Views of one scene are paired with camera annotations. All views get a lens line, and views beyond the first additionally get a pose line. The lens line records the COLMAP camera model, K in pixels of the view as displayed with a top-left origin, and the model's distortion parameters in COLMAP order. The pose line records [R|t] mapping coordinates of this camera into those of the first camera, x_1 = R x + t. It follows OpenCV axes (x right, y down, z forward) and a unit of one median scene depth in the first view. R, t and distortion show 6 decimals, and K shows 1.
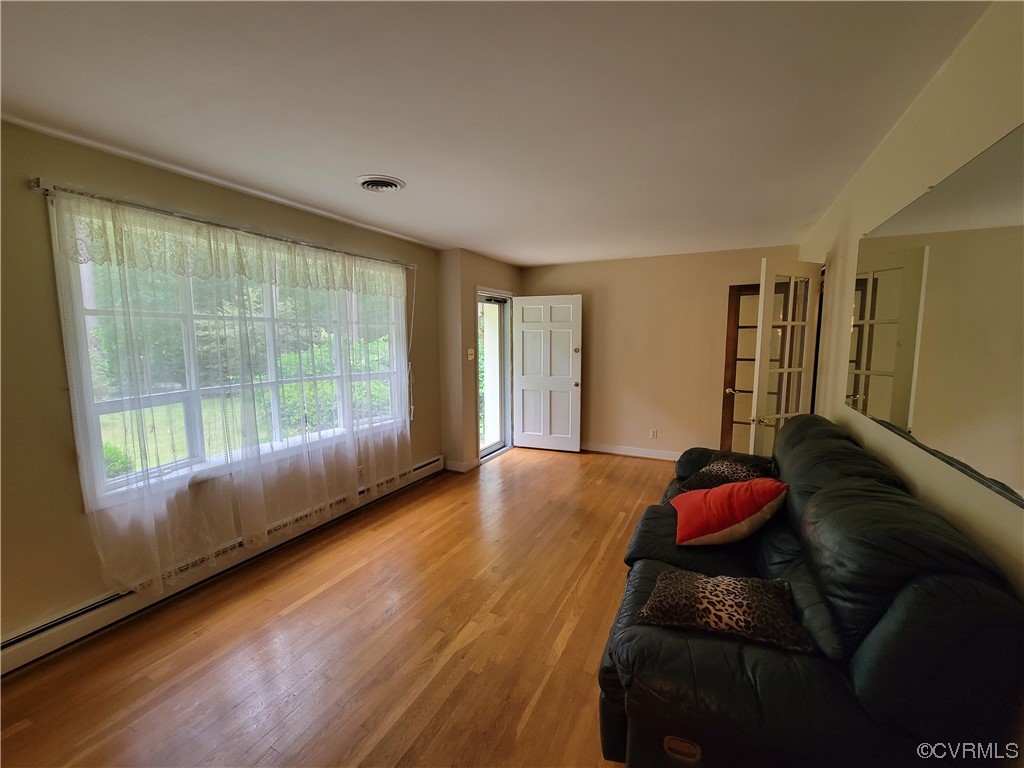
lens RADIAL K [[419.7, 0, 512.0], [0, 419.7, 384.0], [0, 0, 1]] dist [0.001497, -0.002744]
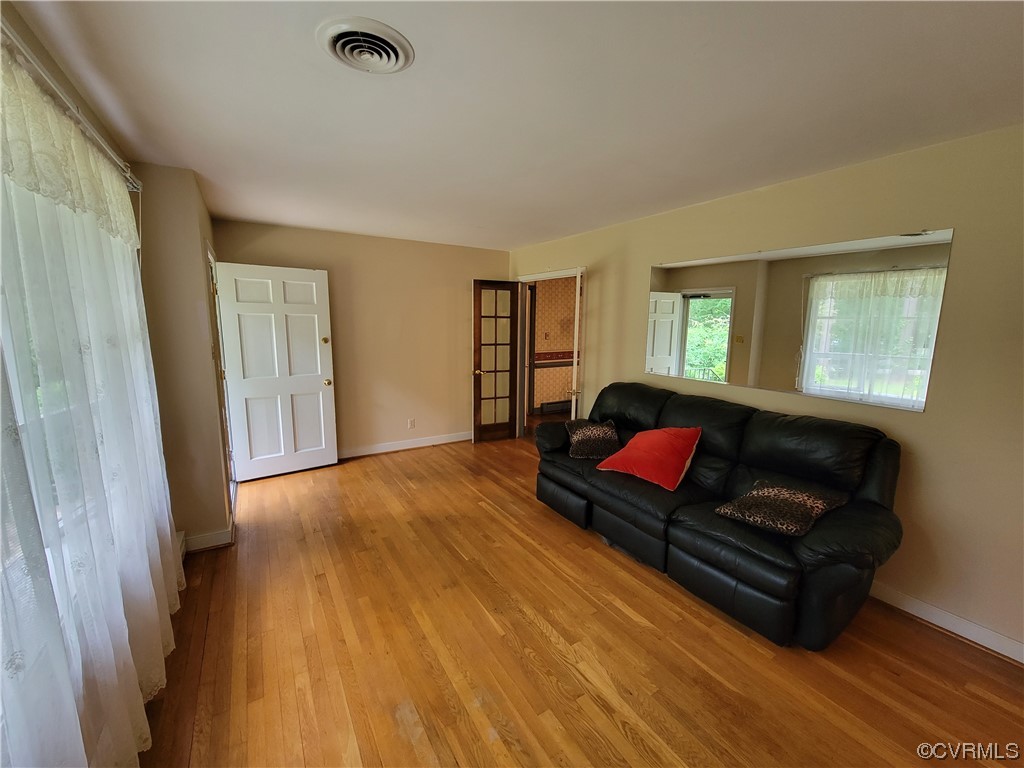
lens RADIAL K [[419.7, 0, 512.0], [0, 419.7, 384.0], [0, 0, 1]] dist [0.001497, -0.002744]
pose [[0.520623, -0.118238, 0.845560, -0.407848], [0.081411, 0.992727, 0.088691, -0.046302], [-0.849897, 0.022663, 0.526462, 0.319649]]
